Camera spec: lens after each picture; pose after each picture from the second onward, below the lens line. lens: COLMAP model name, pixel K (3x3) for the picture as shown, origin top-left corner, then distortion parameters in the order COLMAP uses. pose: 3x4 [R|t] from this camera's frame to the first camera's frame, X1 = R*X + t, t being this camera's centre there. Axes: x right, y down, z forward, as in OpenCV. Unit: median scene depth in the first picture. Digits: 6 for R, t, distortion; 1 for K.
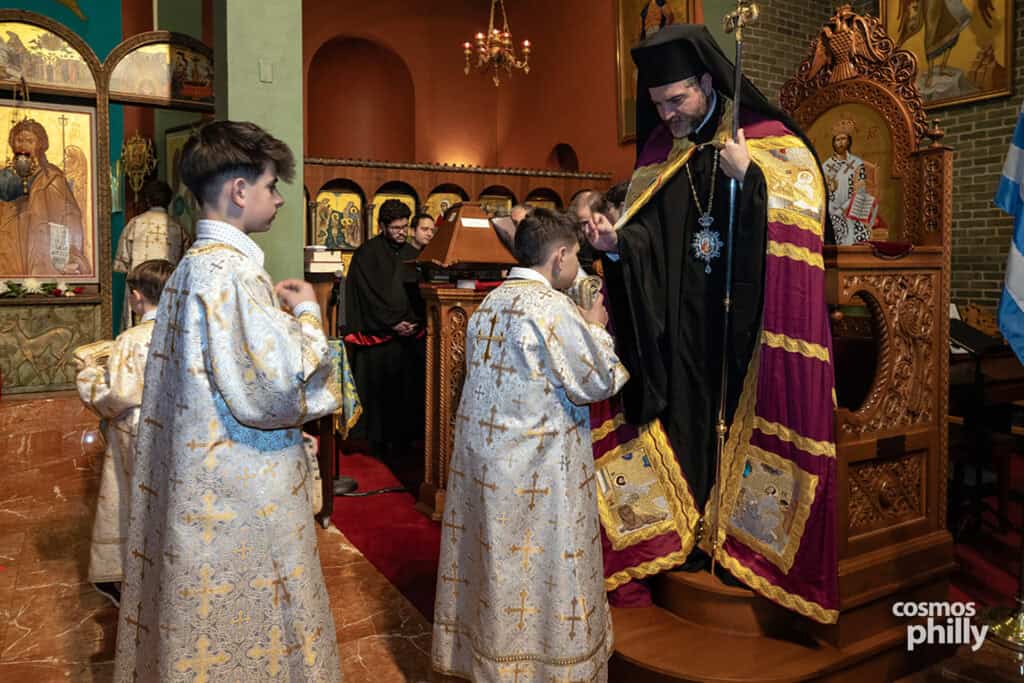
lens RADIAL K [[742.4, 0, 493.6], [0, 742.4, 290.3], [0, 0, 1]] dist [0.007207, -0.002740]
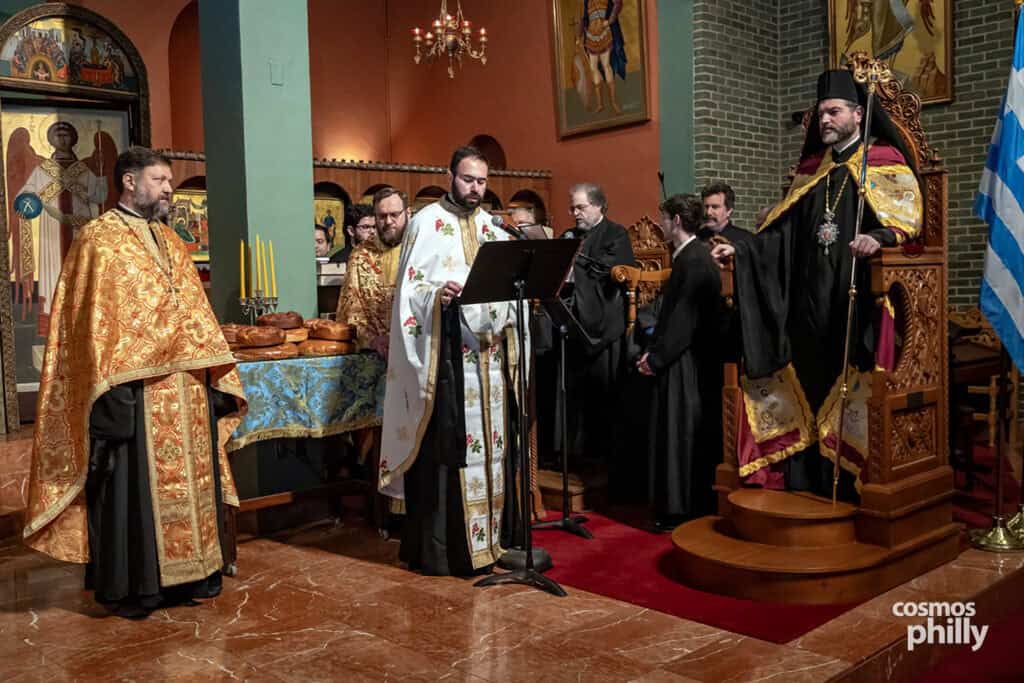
lens RADIAL K [[1024.9, 0, 514.8], [0, 1024.9, 337.9], [0, 0, 1]] dist [0.010832, 0.000000]
pose [[0.970595, -0.037726, 0.237743, -0.250158], [0.032747, 0.999154, 0.024859, 0.013782], [-0.238480, -0.016342, 0.971010, -0.255733]]
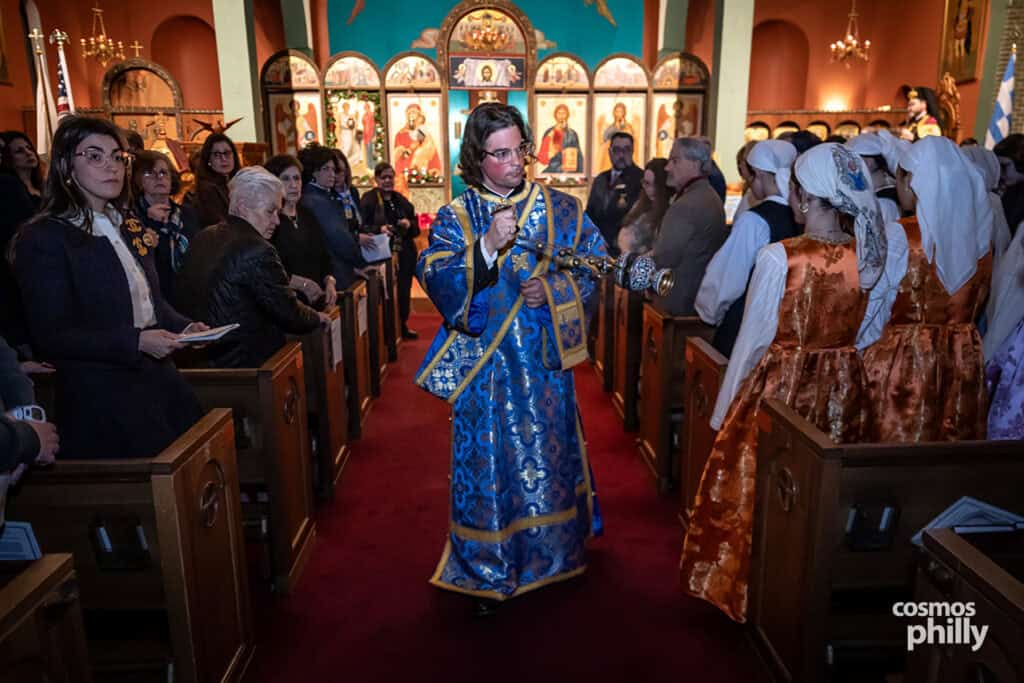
lens RADIAL K [[742.4, 0, 534.9], [0, 742.4, 362.8], [0, 0, 1]] dist [0.007207, -0.002740]
pose [[0.894354, 0.108173, -0.434086, 0.210575], [-0.009788, 0.974825, 0.222757, 0.042638], [0.447254, -0.194974, 0.872897, -1.241959]]
